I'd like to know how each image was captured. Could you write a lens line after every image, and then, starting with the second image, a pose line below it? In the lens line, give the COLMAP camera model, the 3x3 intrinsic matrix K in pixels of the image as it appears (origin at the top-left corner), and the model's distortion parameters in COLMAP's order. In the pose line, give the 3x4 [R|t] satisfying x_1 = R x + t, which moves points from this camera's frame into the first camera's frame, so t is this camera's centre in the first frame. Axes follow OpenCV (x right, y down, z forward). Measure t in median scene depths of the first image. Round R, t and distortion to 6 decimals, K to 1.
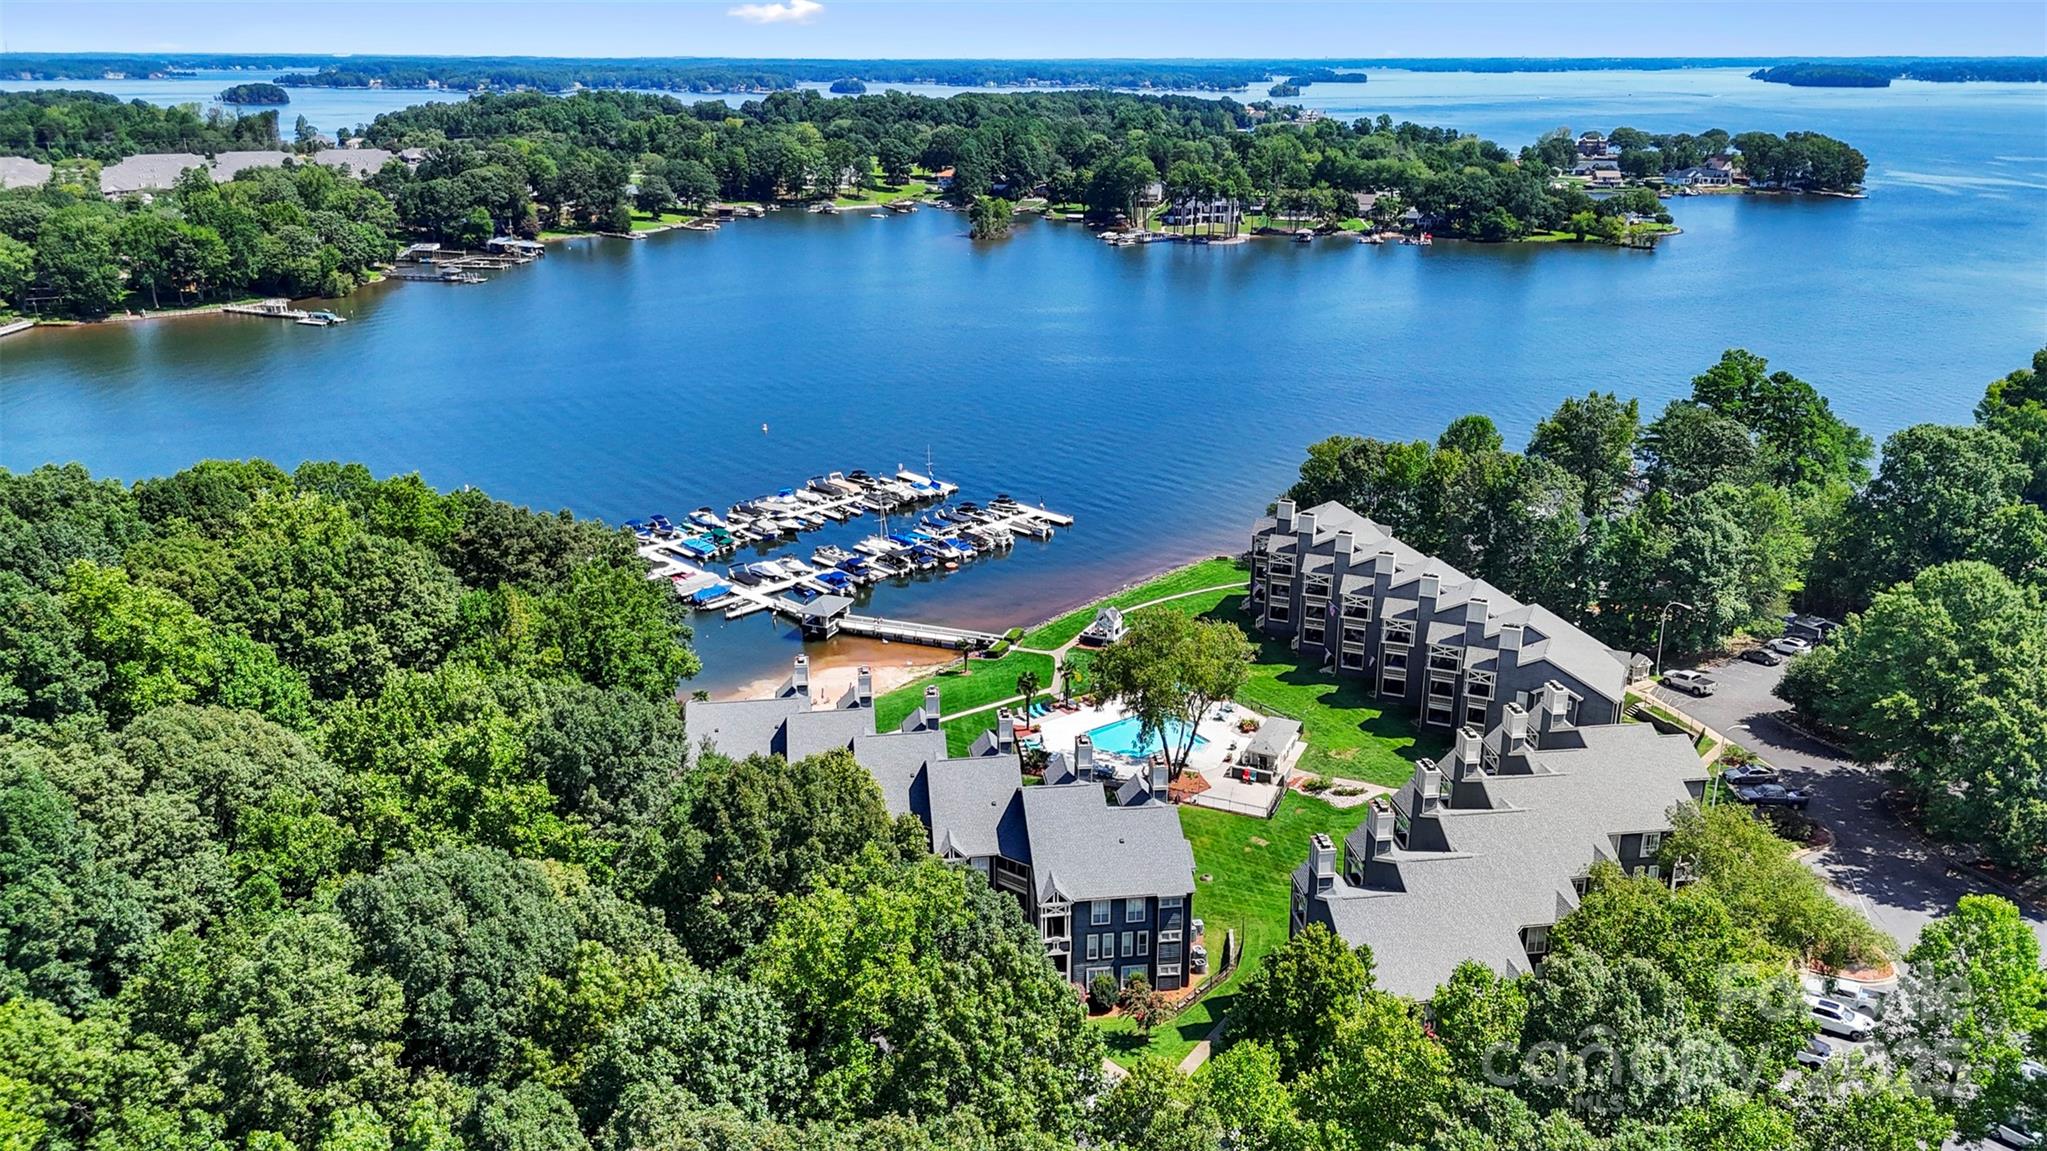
lens RADIAL K [[1530.7, 0, 1026.7], [0, 1530.7, 569.0], [0, 0, 1]] dist [0.074431, -0.057942]
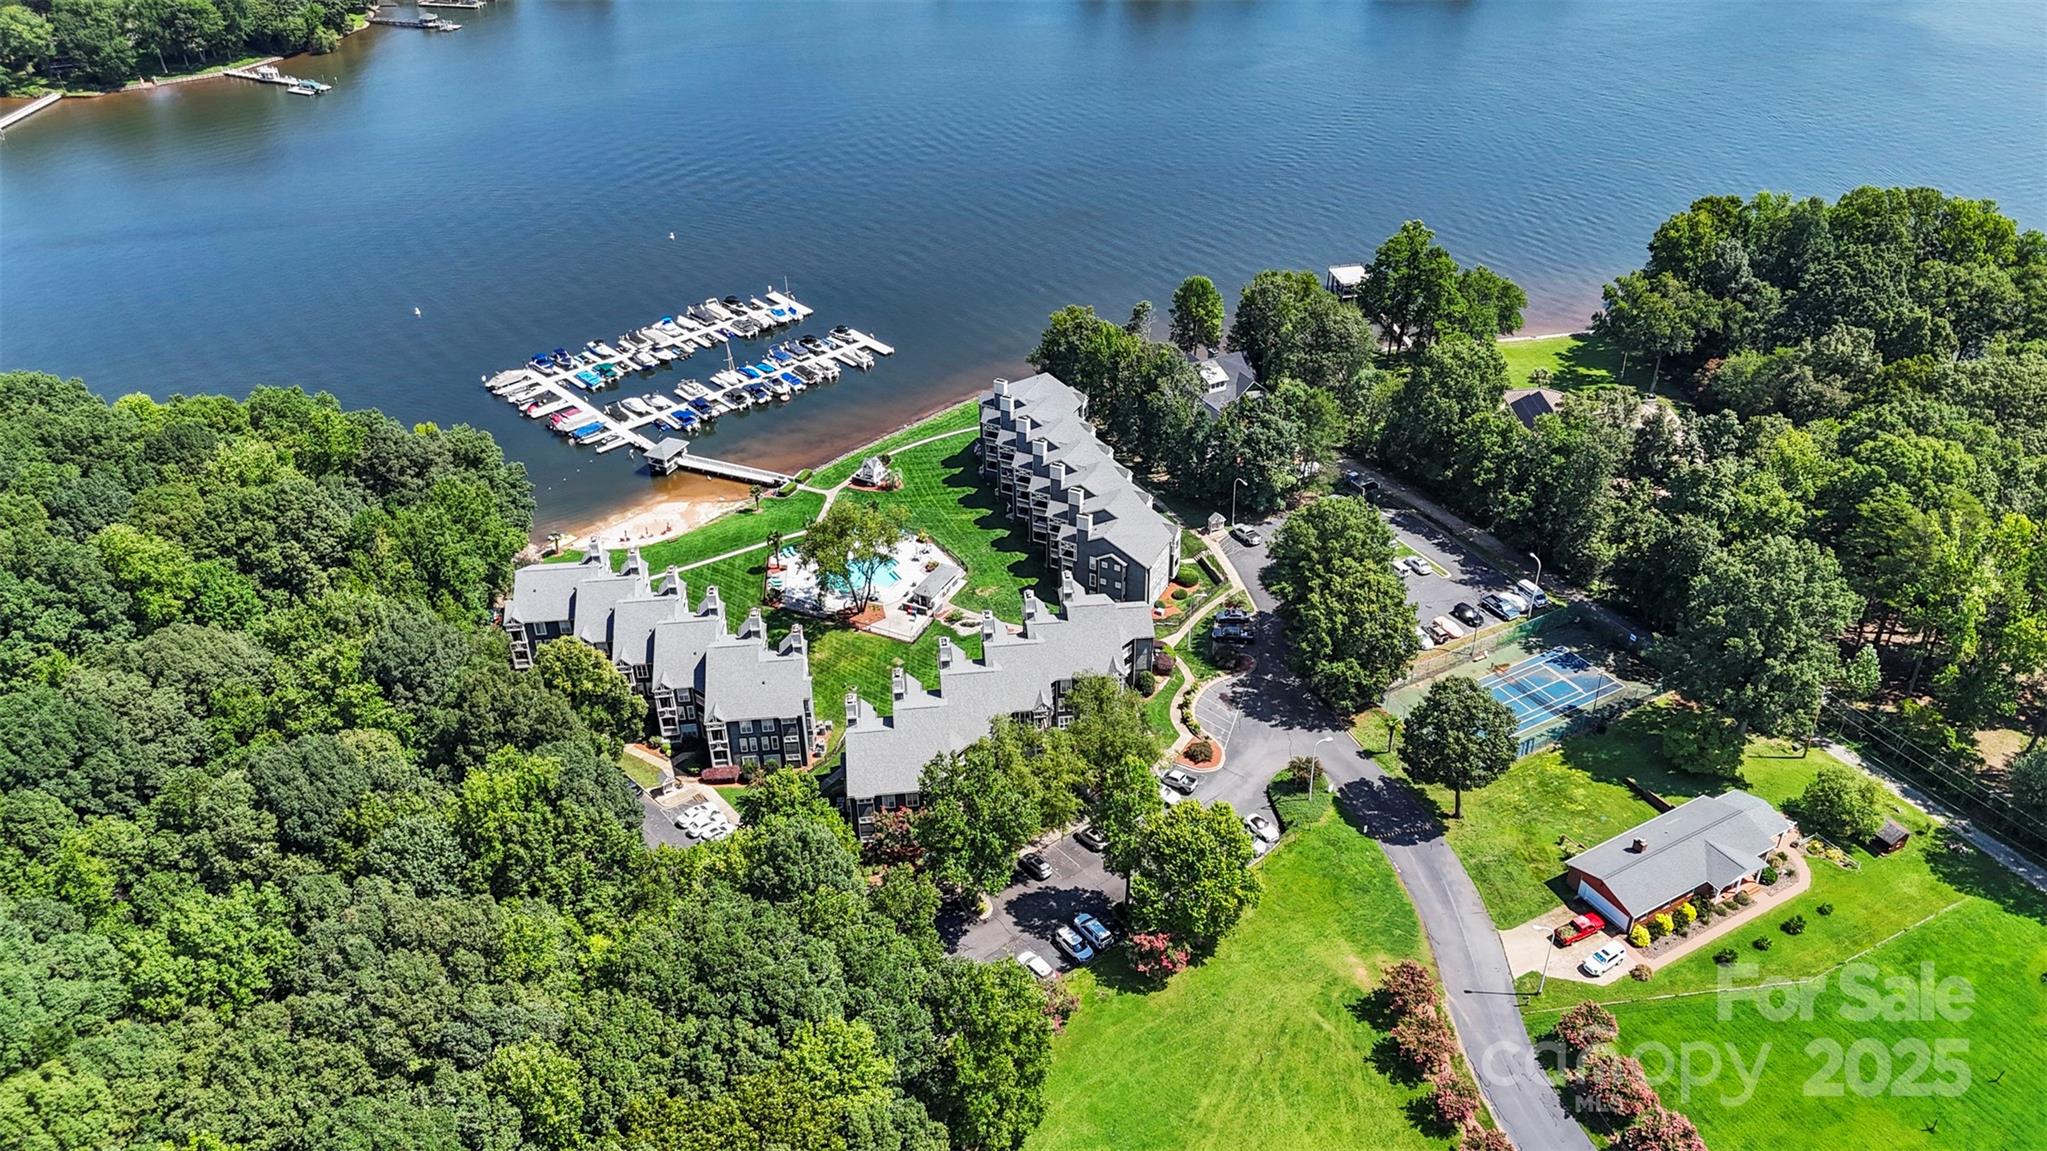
lens RADIAL K [[1530.7, 0, 1025.9], [0, 1530.7, 581.3], [0, 0, 1]] dist [0.074431, -0.057942]
pose [[0.998958, 0.012213, -0.043965, 0.322835], [-0.001102, 0.969692, 0.244326, -0.255323], [0.045617, -0.244023, 0.968696, -0.421354]]
